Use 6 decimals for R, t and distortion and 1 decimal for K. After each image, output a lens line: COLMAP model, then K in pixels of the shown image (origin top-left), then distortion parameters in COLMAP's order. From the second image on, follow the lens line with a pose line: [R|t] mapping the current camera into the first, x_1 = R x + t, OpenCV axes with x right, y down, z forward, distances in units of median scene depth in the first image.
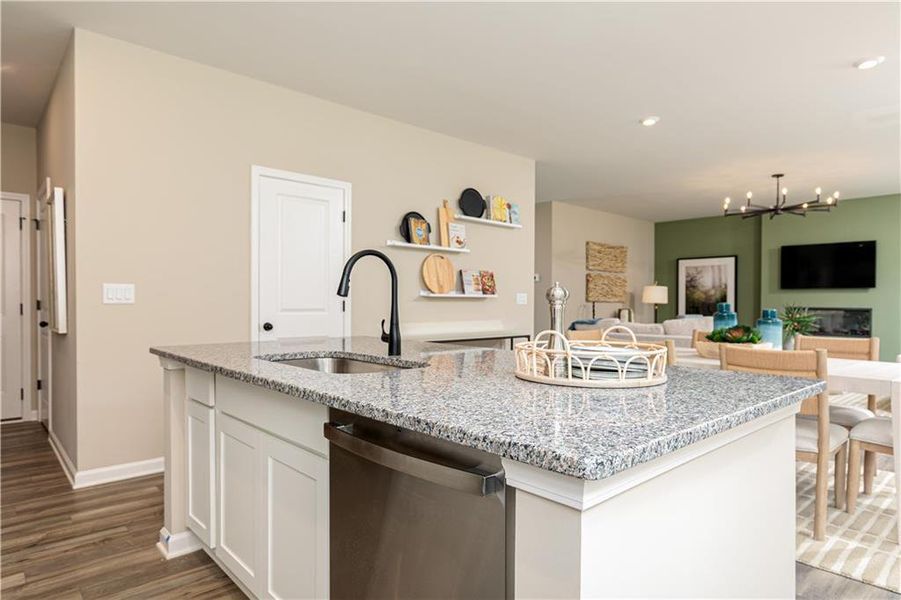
lens RADIAL K [[521.5, 0, 446.4], [0, 521.5, 305.4], [0, 0, 1]] dist [0.031077, 0.000789]
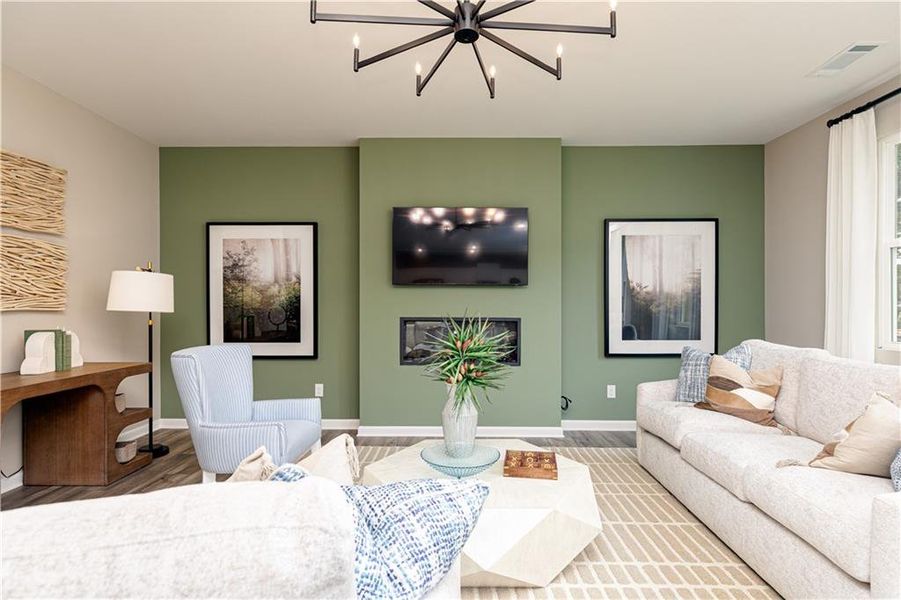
lens RADIAL K [[521.5, 0, 448.1], [0, 521.5, 307.8], [0, 0, 1]] dist [0.031077, 0.000789]
pose [[0.676925, 0.001423, 0.736051, 0.244724], [0.008424, 0.999918, -0.009681, -0.001170], [-0.736004, 0.012754, 0.676857, 0.529813]]
